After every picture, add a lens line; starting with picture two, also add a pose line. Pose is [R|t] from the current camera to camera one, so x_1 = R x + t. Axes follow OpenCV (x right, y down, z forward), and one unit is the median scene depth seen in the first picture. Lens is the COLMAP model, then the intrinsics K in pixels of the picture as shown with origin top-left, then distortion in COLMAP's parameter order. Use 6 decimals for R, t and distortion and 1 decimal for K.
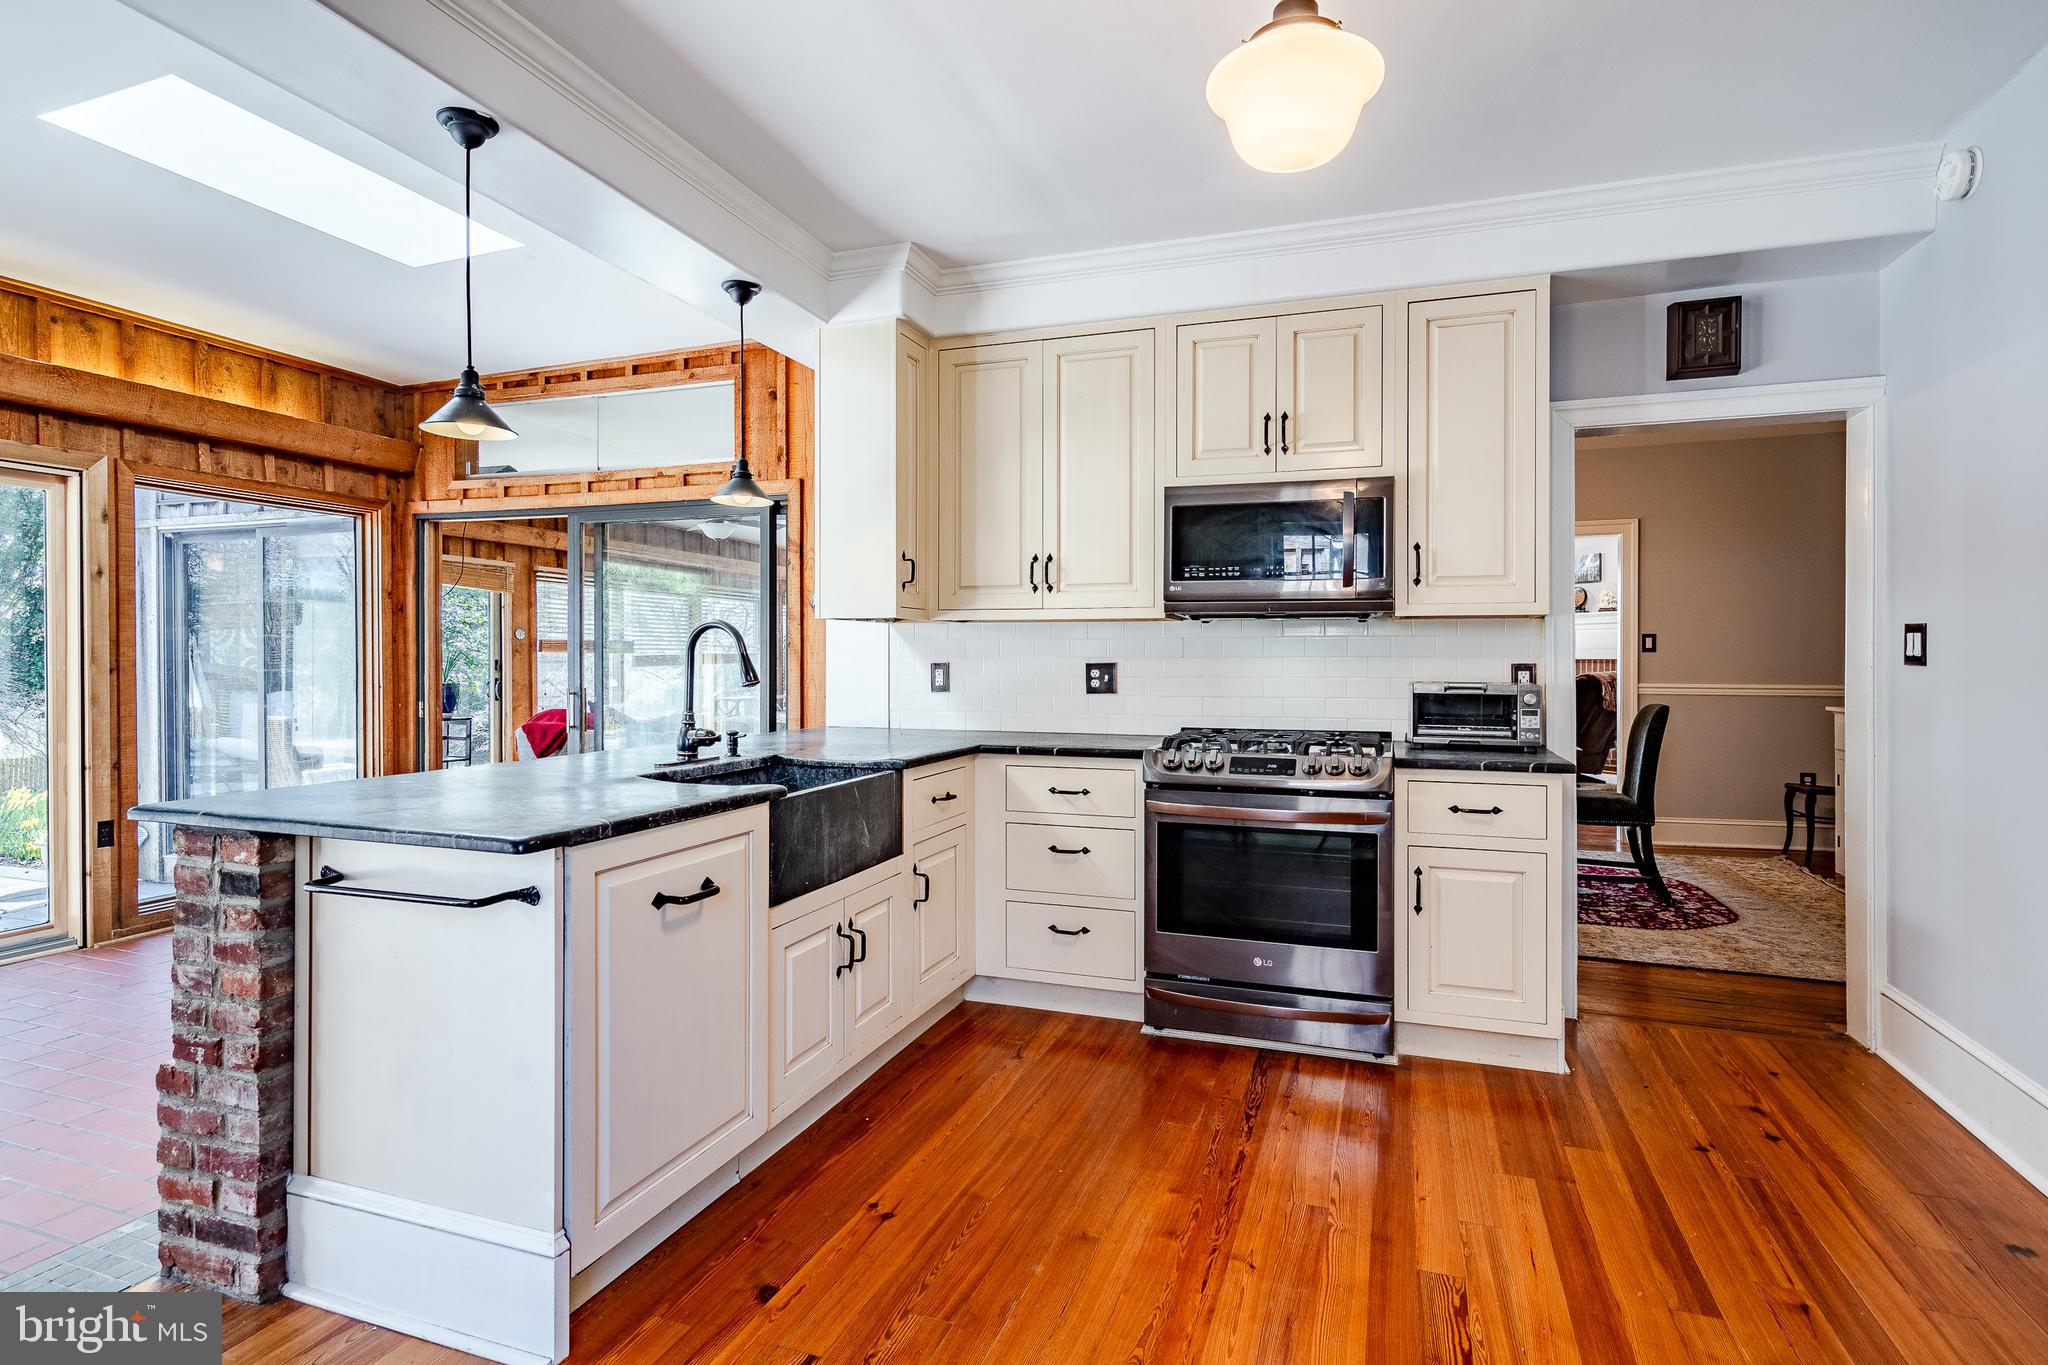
lens RADIAL K [[1044.3, 0, 1025.2], [0, 1044.3, 659.4], [0, 0, 1]] dist [0.004929, 0.000405]
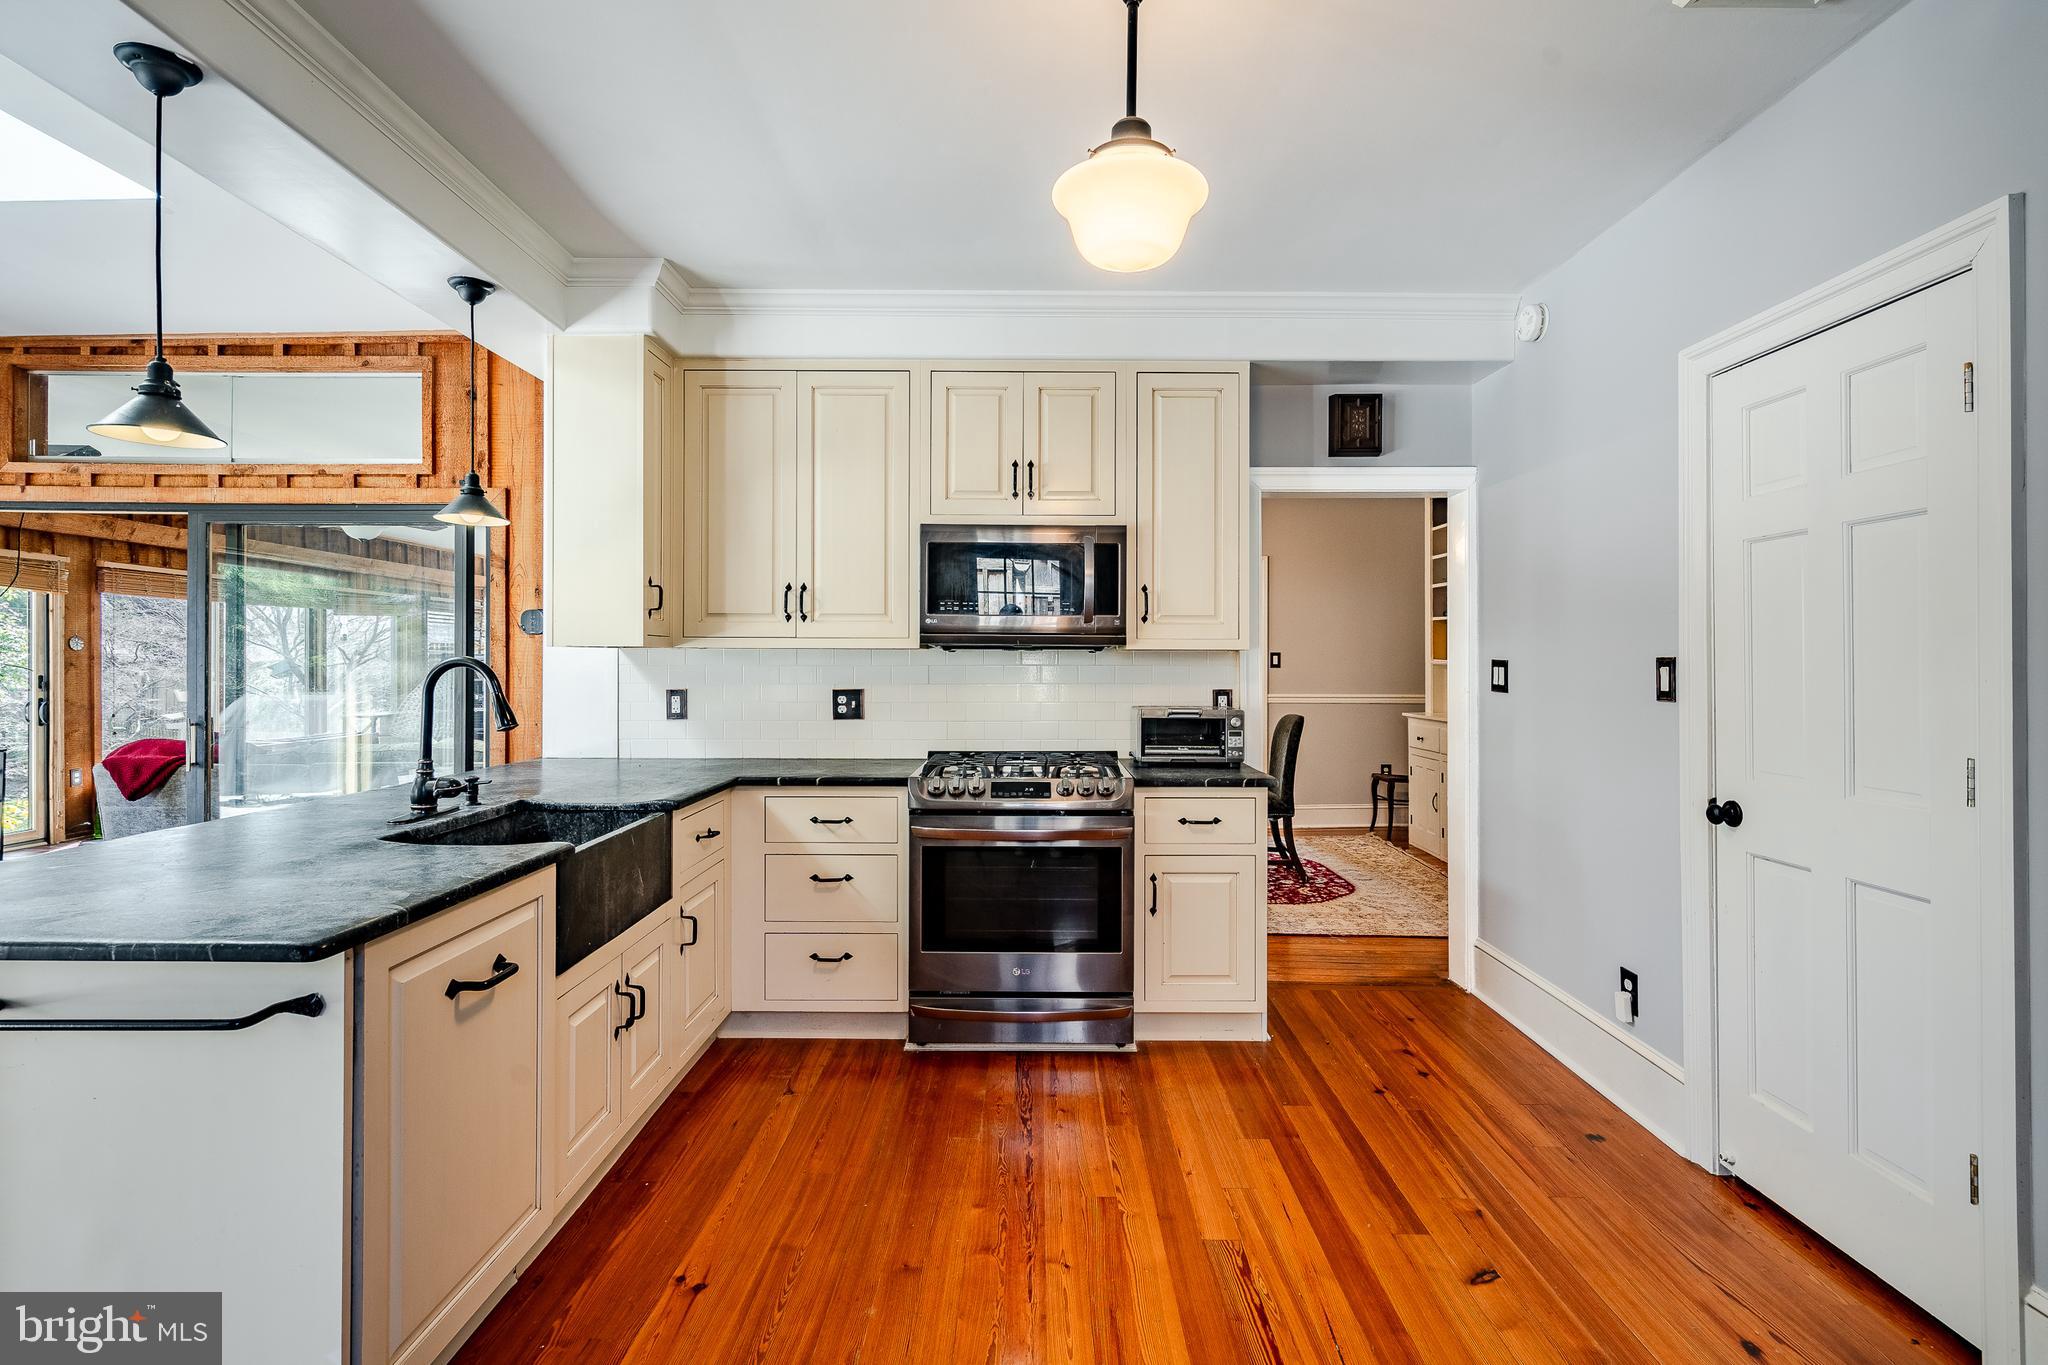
lens RADIAL K [[1001.9, 0, 1029.7], [0, 1001.9, 654.7], [0, 0, 1]] dist [0.002869, 0.000542]
pose [[0.943229, 0.002480, 0.332134, -0.101329], [-0.000427, 0.999980, -0.006253, -0.028733], [-0.332143, 0.005756, 0.943212, 0.017415]]
